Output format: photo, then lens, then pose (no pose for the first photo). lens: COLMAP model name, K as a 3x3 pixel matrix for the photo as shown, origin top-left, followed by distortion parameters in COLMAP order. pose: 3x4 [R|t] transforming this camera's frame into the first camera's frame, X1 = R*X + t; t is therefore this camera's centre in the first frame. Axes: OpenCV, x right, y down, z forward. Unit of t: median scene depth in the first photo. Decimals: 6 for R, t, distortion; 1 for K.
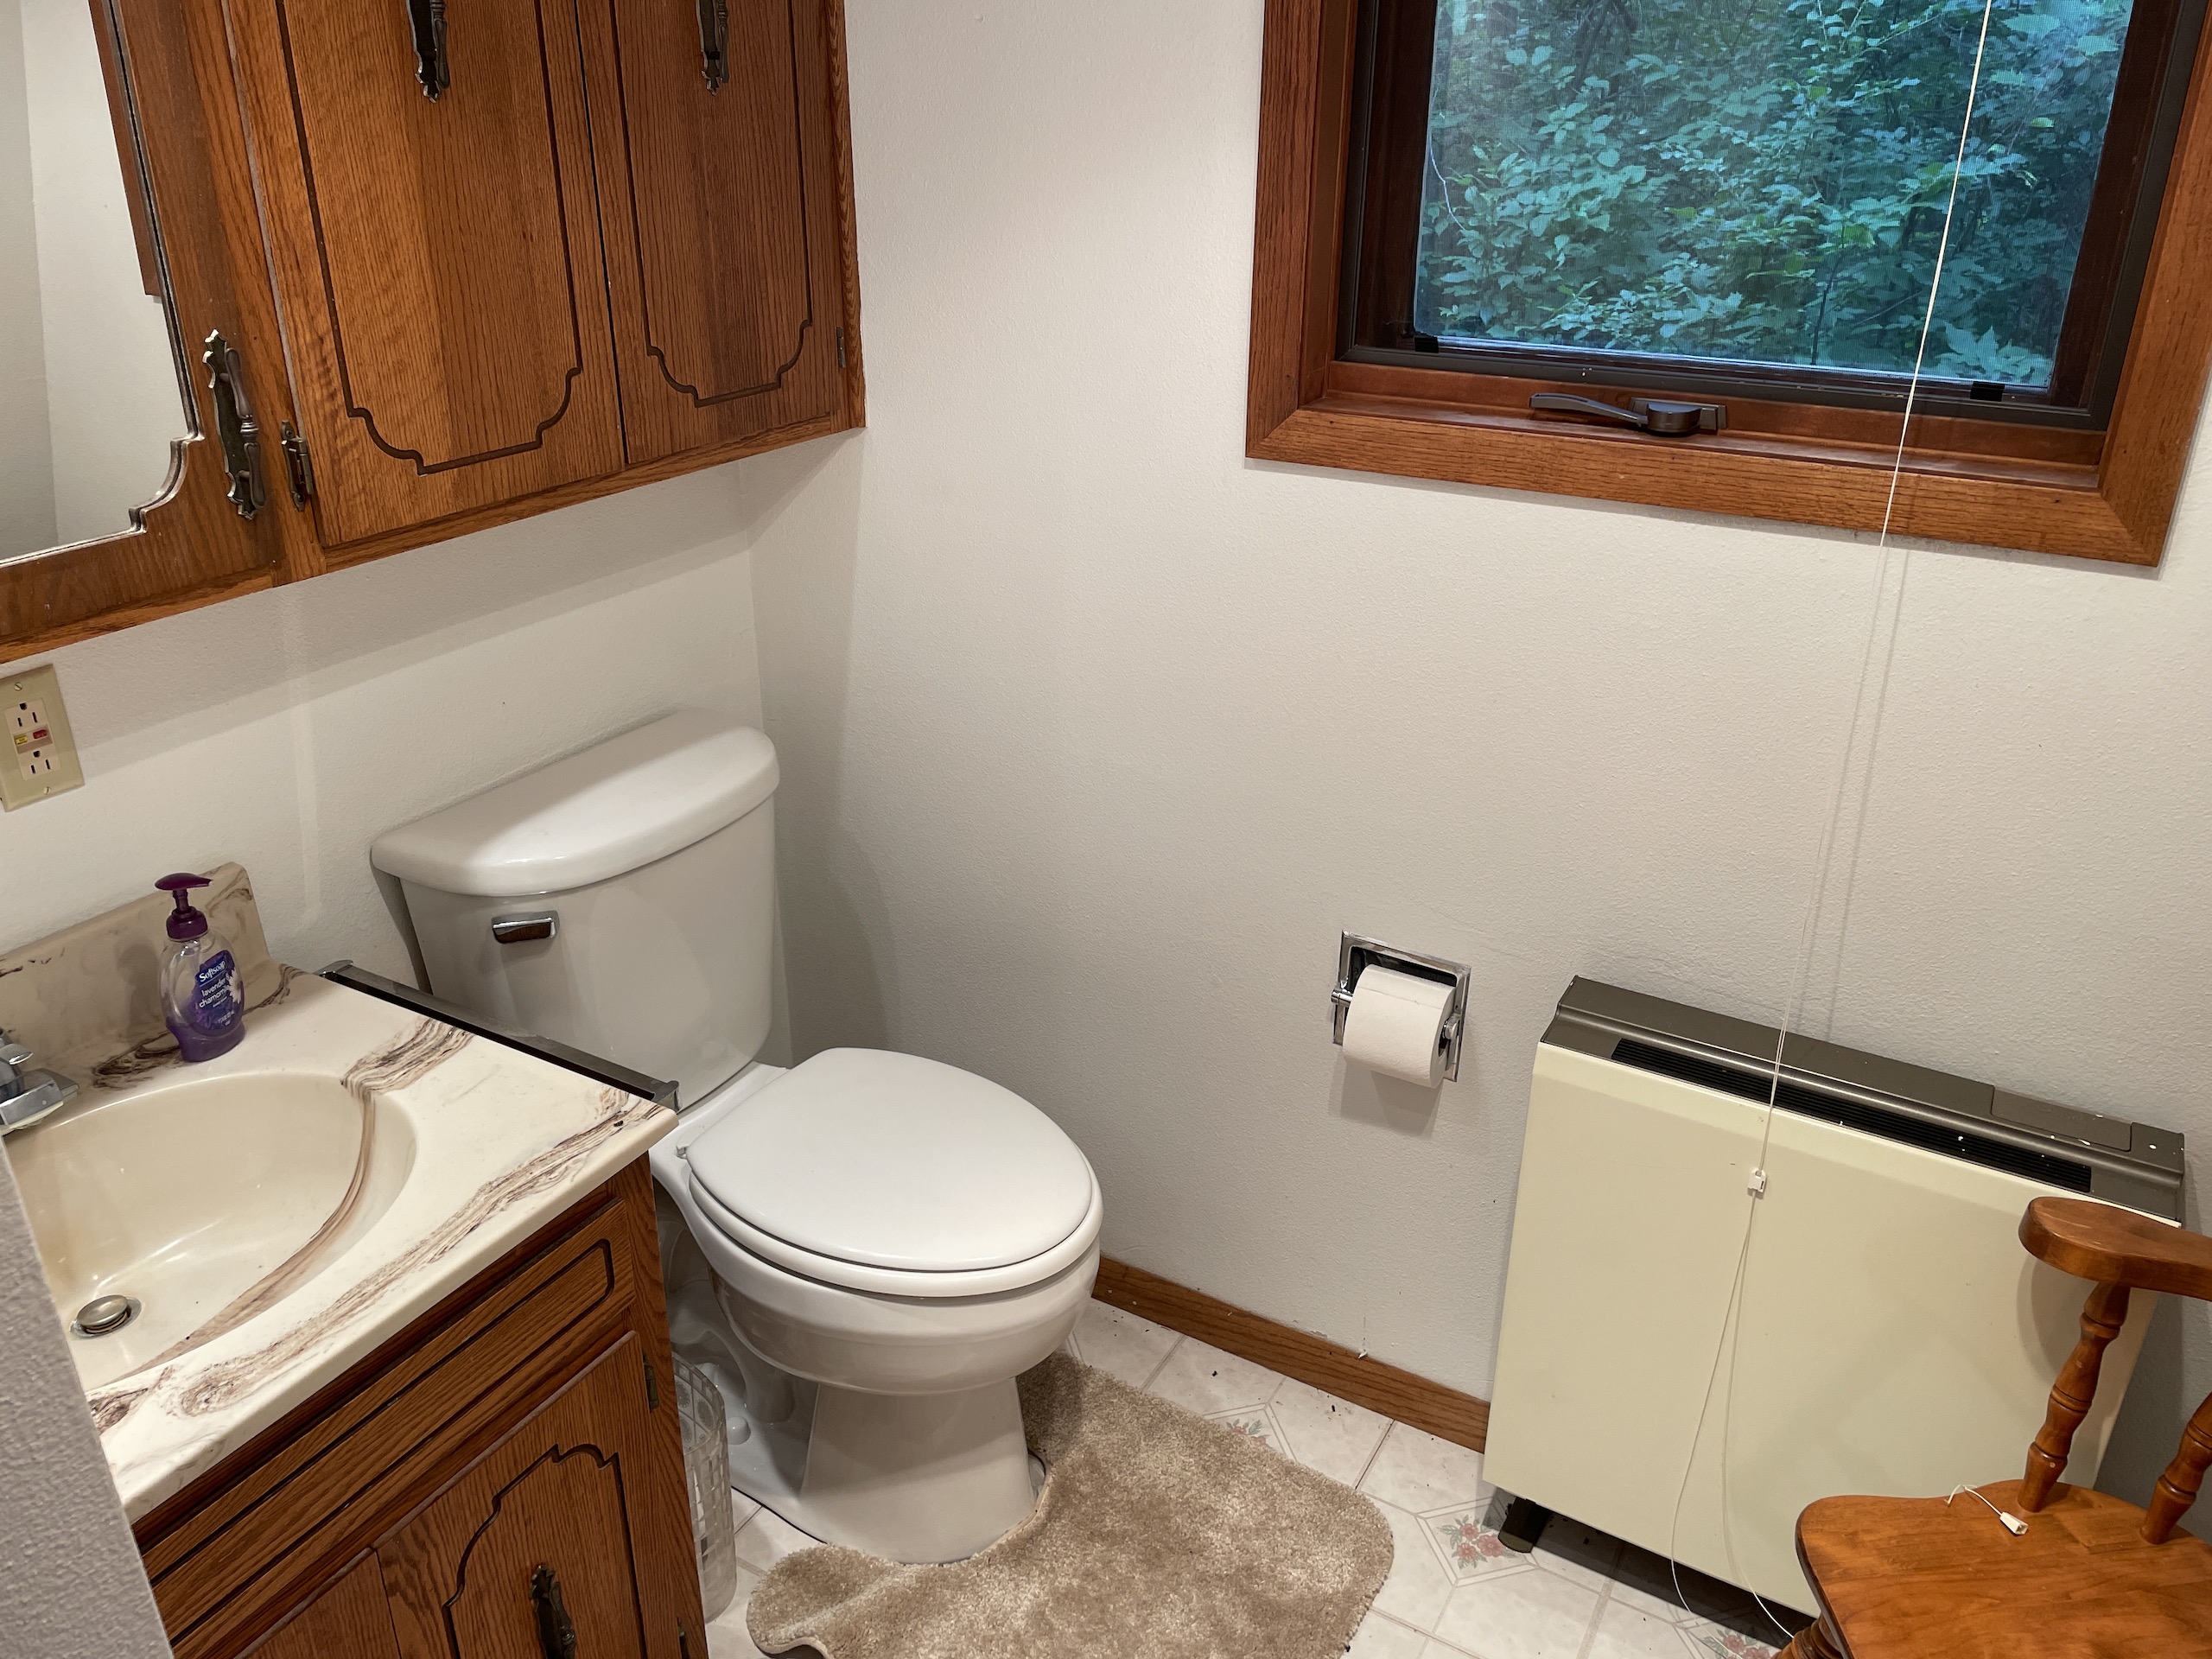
lens RADIAL K [[1698.2, 0, 1104.2], [0, 1698.2, 816.9], [0, 0, 1]] dist [0.078578, -0.101979]
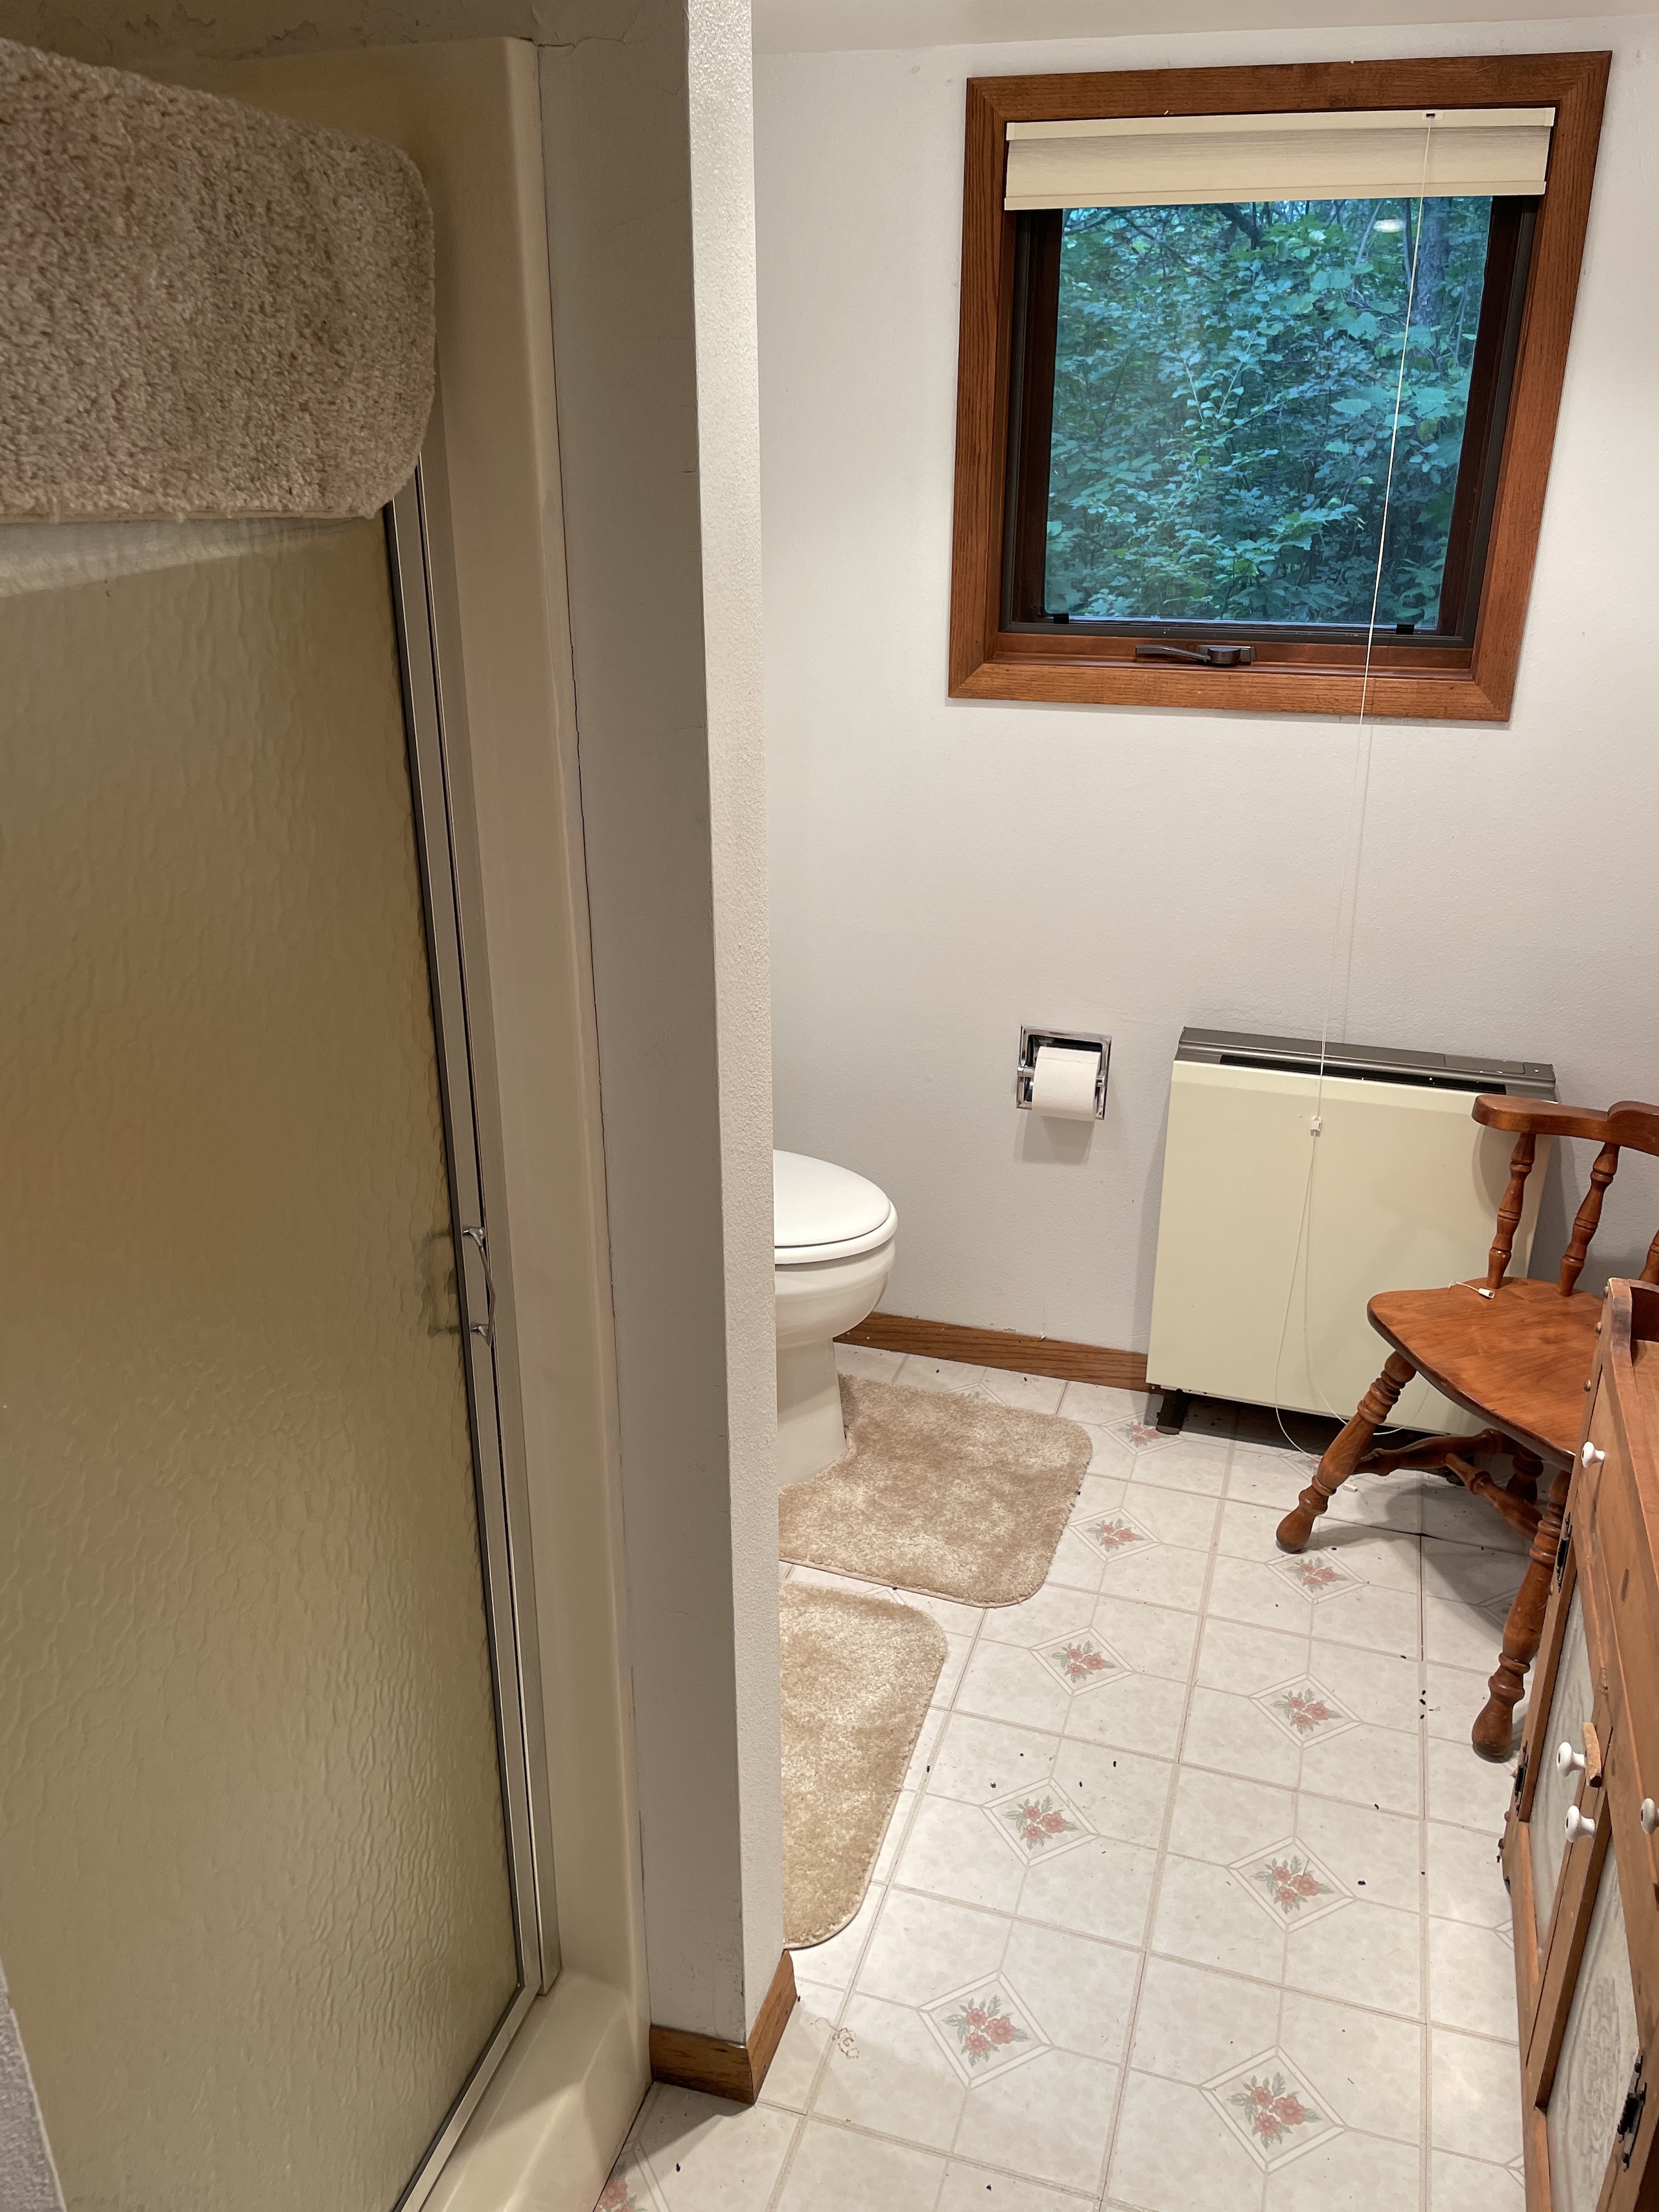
lens RADIAL K [[1698.1, 0, 843.9], [0, 1698.1, 1119.6], [0, 0, 1]] dist [0.078578, -0.101979]
pose [[0.976178, -0.083568, 0.200233, -0.318320], [0.090700, 0.995520, -0.026698, 0.179268], [-0.197105, 0.044223, 0.979384, -0.410803]]
